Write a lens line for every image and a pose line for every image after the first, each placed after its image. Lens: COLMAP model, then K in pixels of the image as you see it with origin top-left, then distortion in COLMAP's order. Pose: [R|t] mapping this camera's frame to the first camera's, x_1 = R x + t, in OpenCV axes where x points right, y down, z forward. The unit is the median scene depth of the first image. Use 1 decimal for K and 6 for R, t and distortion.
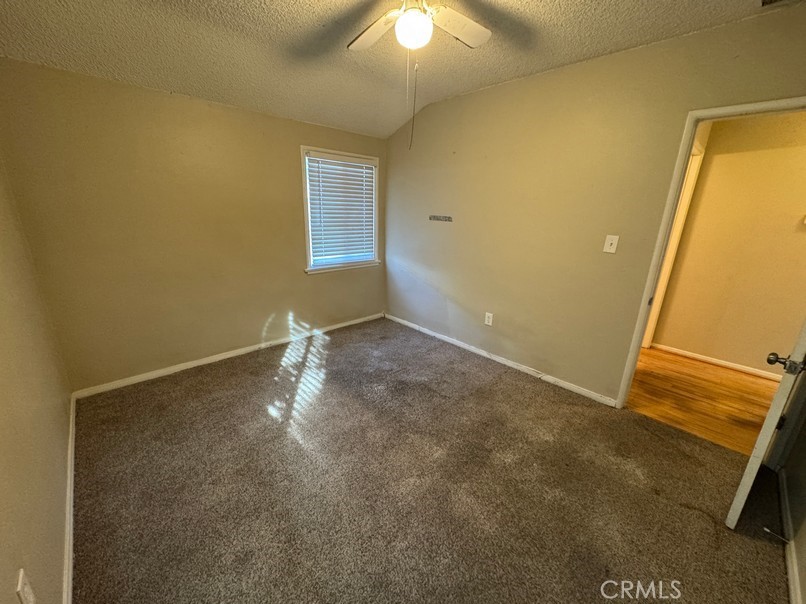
lens RADIAL K [[322.5, 0, 403.0], [0, 322.5, 302.0], [0, 0, 1]] dist [-0.000560, 0.000083]
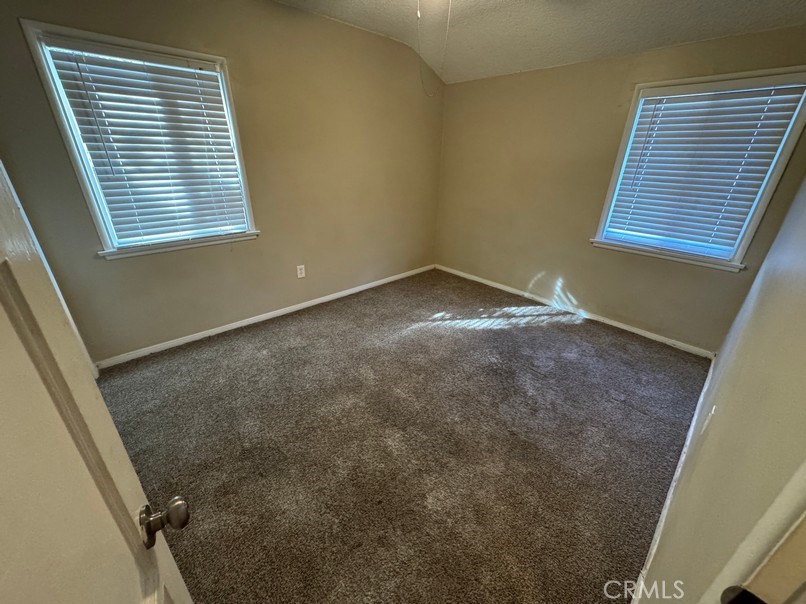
lens RADIAL K [[322.5, 0, 403.0], [0, 322.5, 302.0], [0, 0, 1]] dist [-0.000560, 0.000083]
pose [[-0.018676, 0.381590, -0.924143, 0.663447], [-0.305230, 0.878003, 0.368706, -0.133651], [0.952095, 0.288962, 0.100076, 0.540065]]
